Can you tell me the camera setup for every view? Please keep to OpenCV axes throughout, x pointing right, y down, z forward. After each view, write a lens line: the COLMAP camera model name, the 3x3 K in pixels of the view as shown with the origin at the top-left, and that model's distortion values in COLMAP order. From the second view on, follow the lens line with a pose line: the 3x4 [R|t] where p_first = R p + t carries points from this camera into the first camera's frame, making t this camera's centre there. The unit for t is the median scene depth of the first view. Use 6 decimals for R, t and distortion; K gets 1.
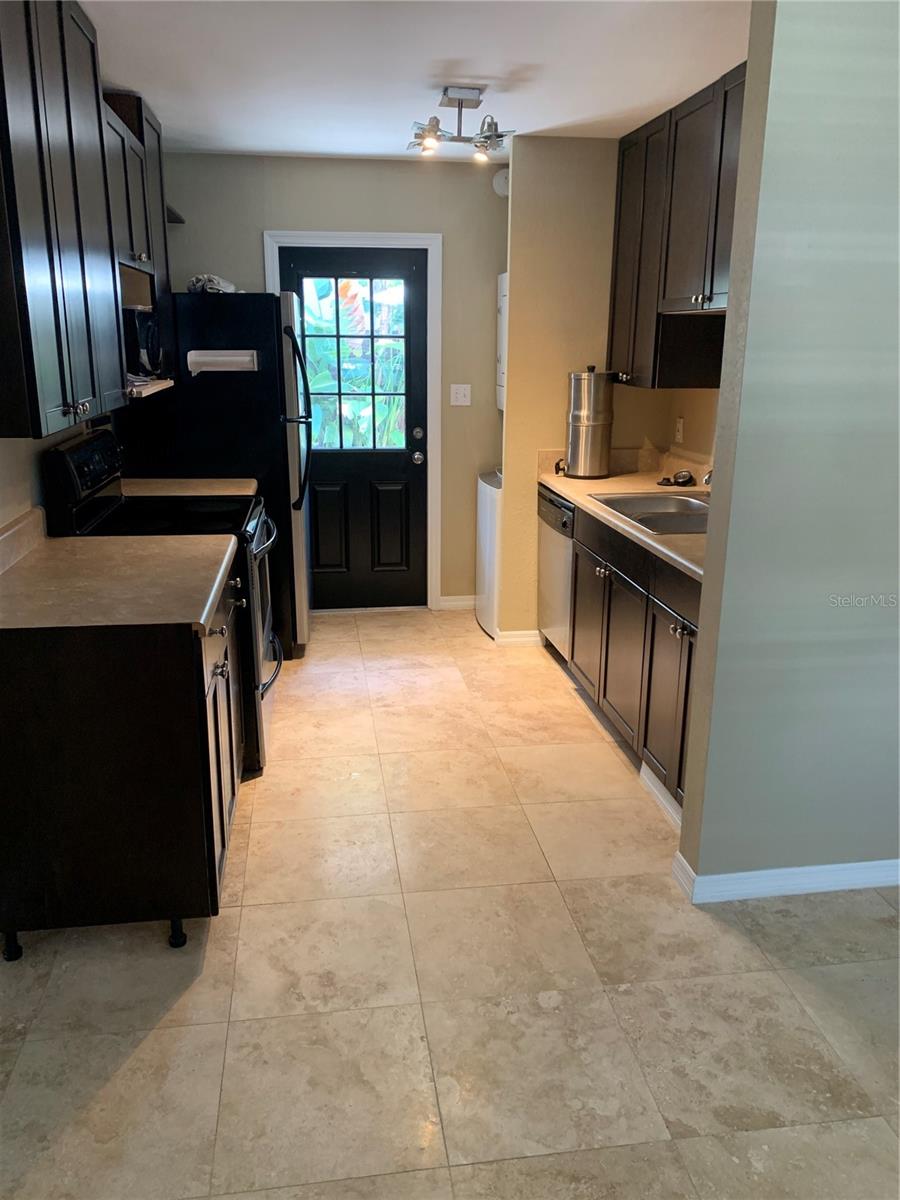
lens RADIAL K [[922.3, 0, 450.0], [0, 922.3, 592.5], [0, 0, 1]] dist [0.041146, -0.029387]
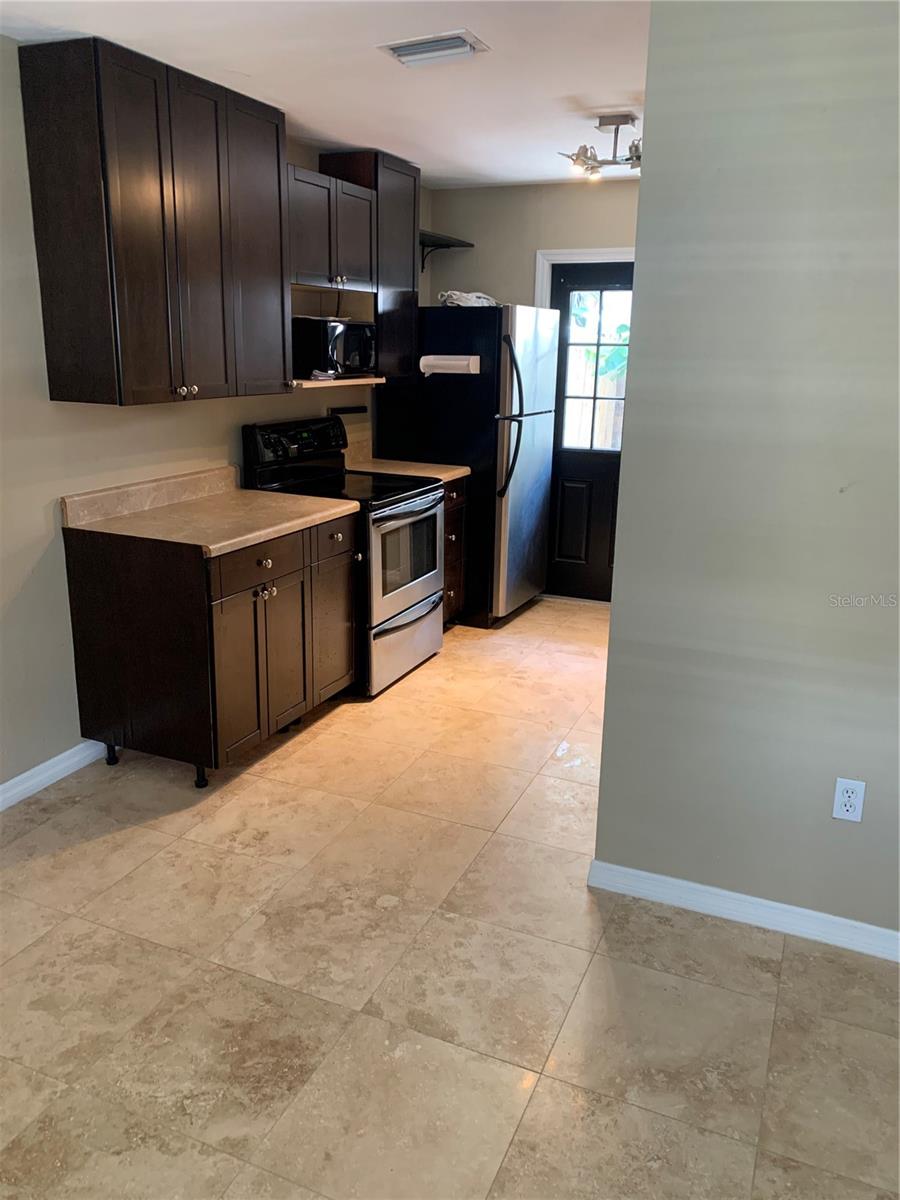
lens RADIAL K [[922.3, 0, 458.4], [0, 922.3, 598.6], [0, 0, 1]] dist [0.041146, -0.029387]
pose [[0.847482, 0.150623, -0.509006, 0.626838], [-0.153042, 0.987511, 0.037411, -0.001726], [0.508284, 0.046194, 0.859949, 0.009641]]
